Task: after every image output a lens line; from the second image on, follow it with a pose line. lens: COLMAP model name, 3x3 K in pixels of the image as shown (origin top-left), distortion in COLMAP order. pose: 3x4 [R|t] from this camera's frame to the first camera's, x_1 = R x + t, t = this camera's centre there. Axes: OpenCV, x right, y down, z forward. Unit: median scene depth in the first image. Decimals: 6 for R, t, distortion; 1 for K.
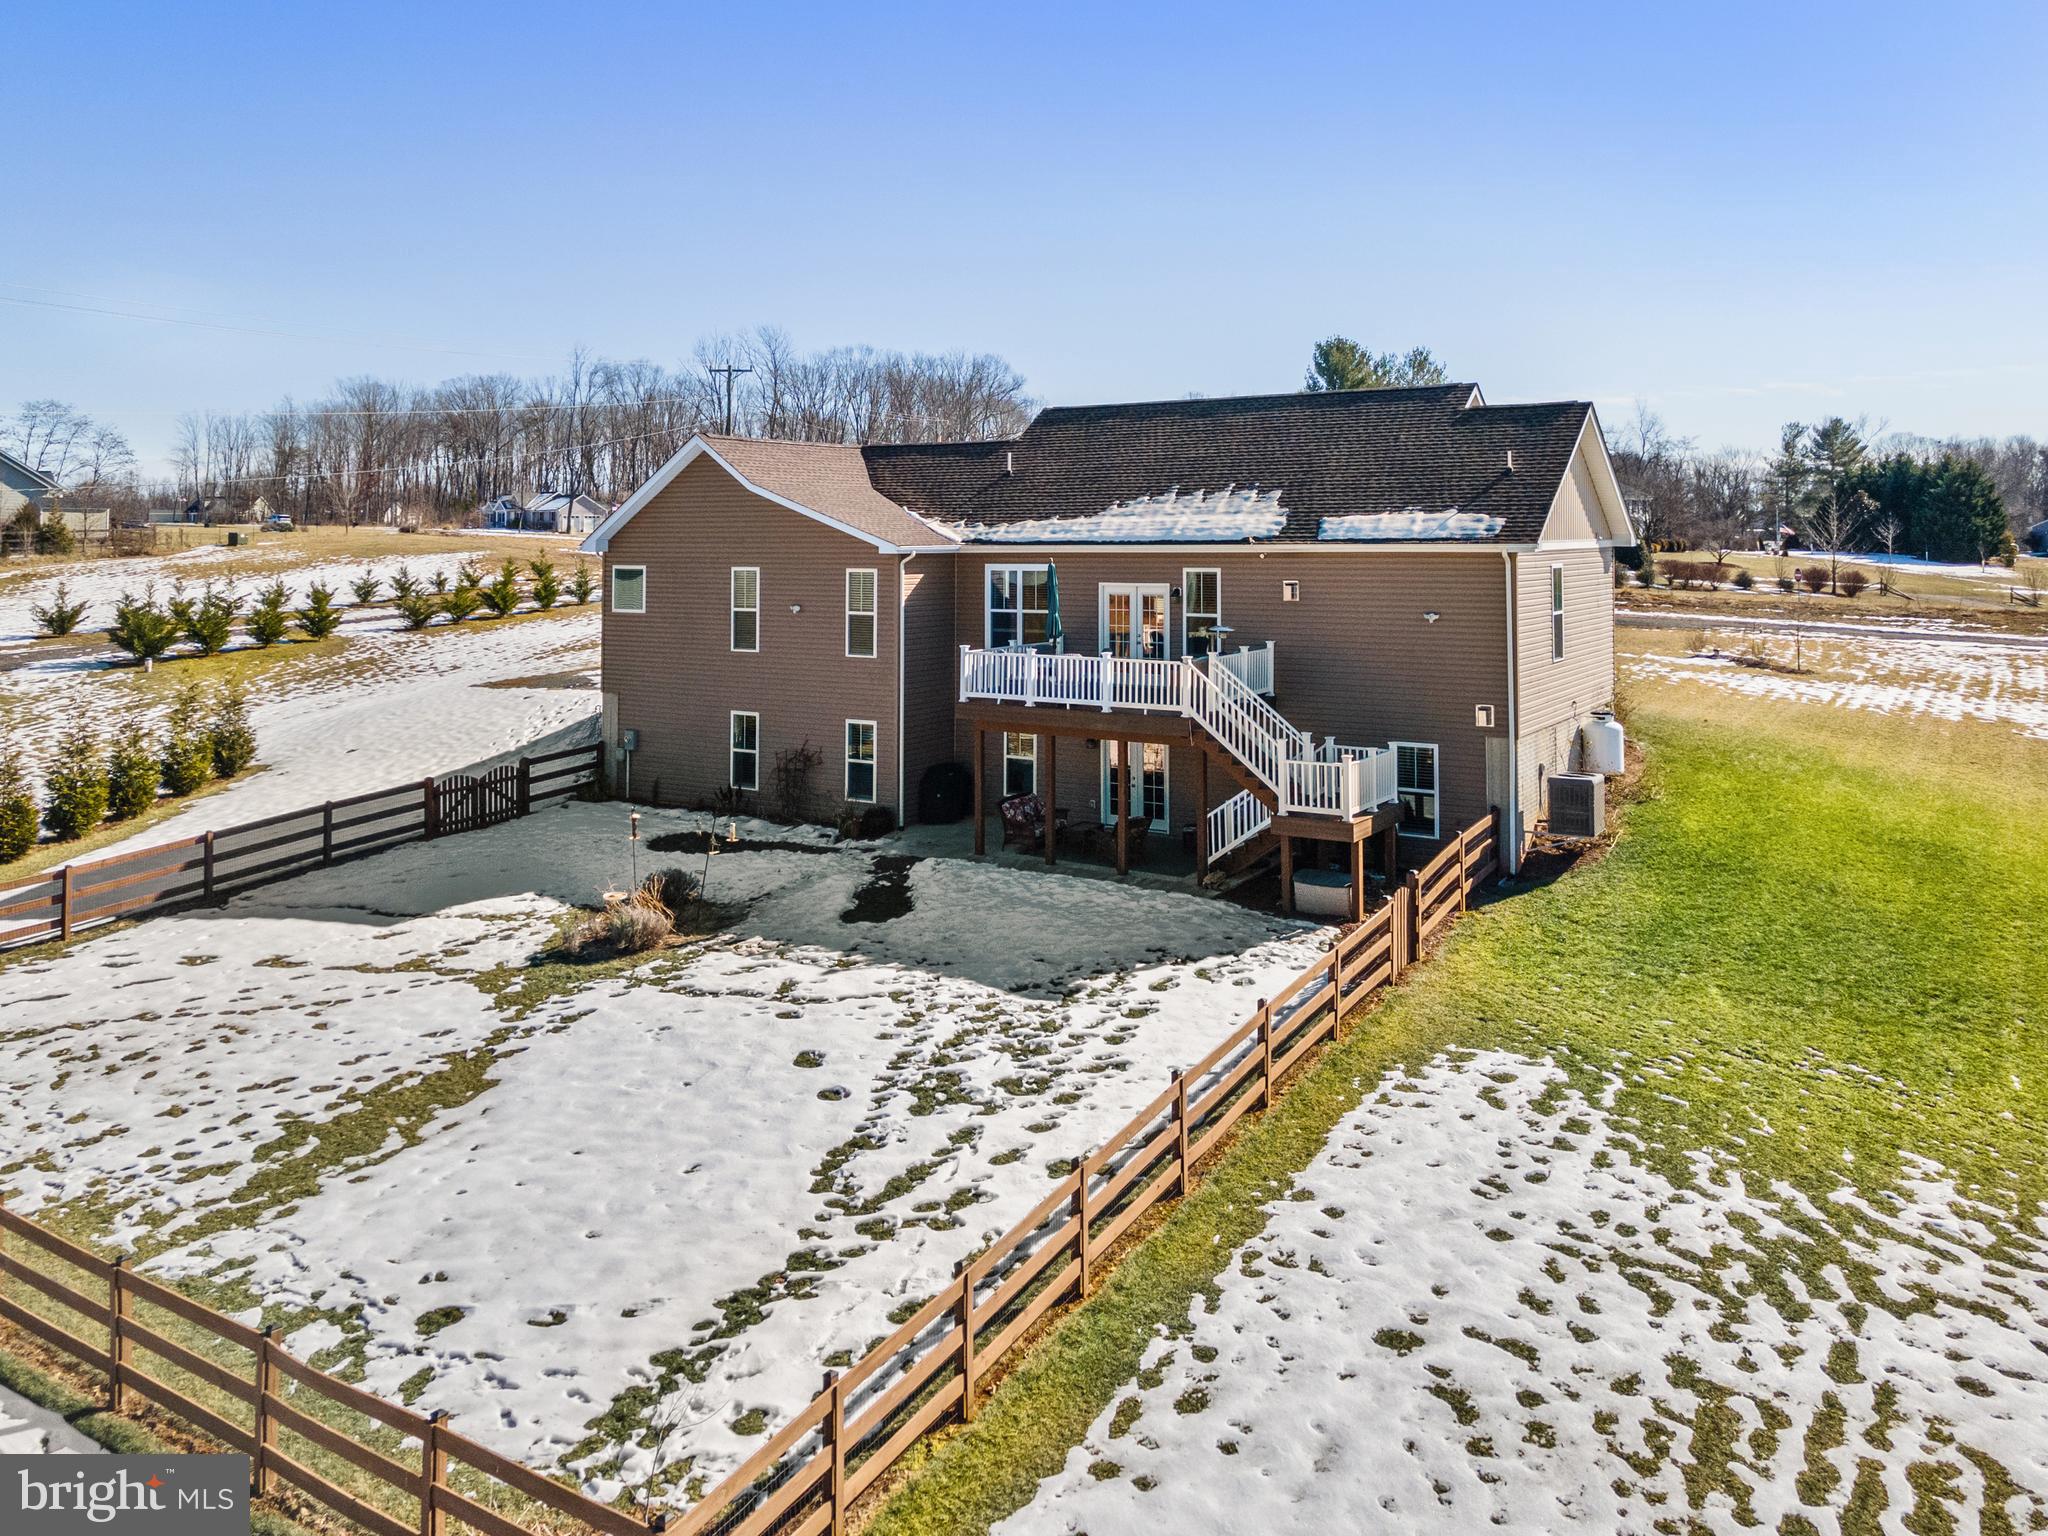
lens RADIAL K [[1699.4, 0, 1395.9], [0, 1699.4, 713.6], [0, 0, 1]] dist [0.056048, -0.007525]
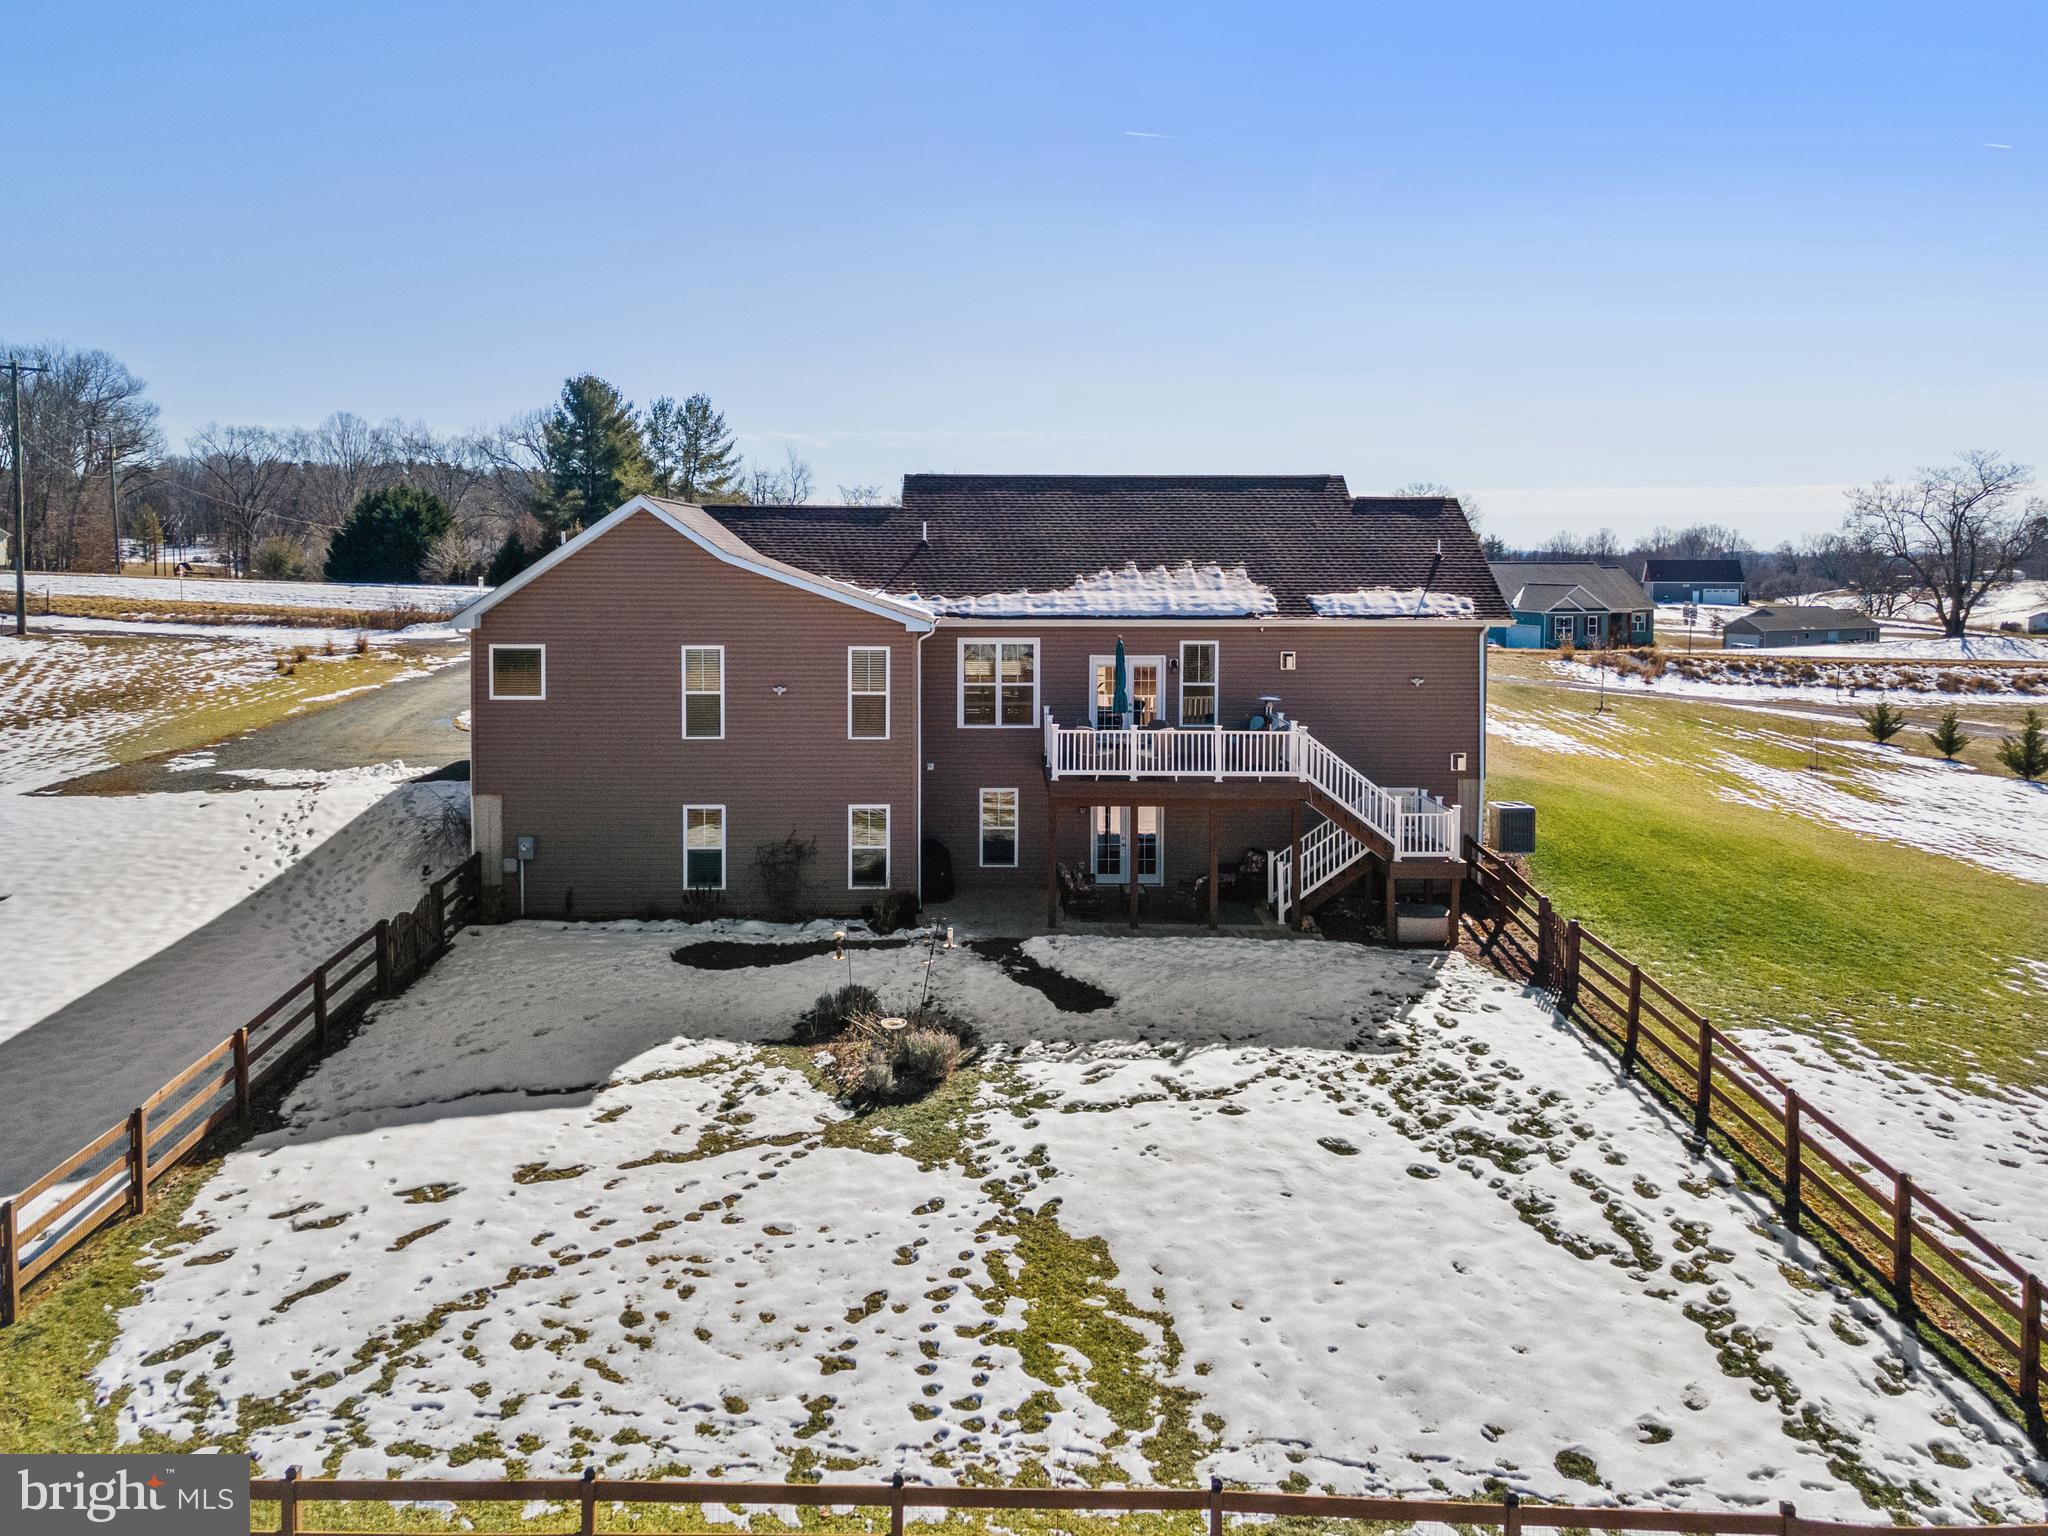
lens RADIAL K [[1423.0, 0, 1243.3], [0, 1423.0, 765.6], [0, 0, 1]] dist [0.035096, 0.002670]
pose [[0.834345, -0.064962, 0.547401, -0.593623], [0.044237, 0.997720, 0.050976, -0.051227], [-0.549464, -0.018317, 0.835316, 0.226696]]
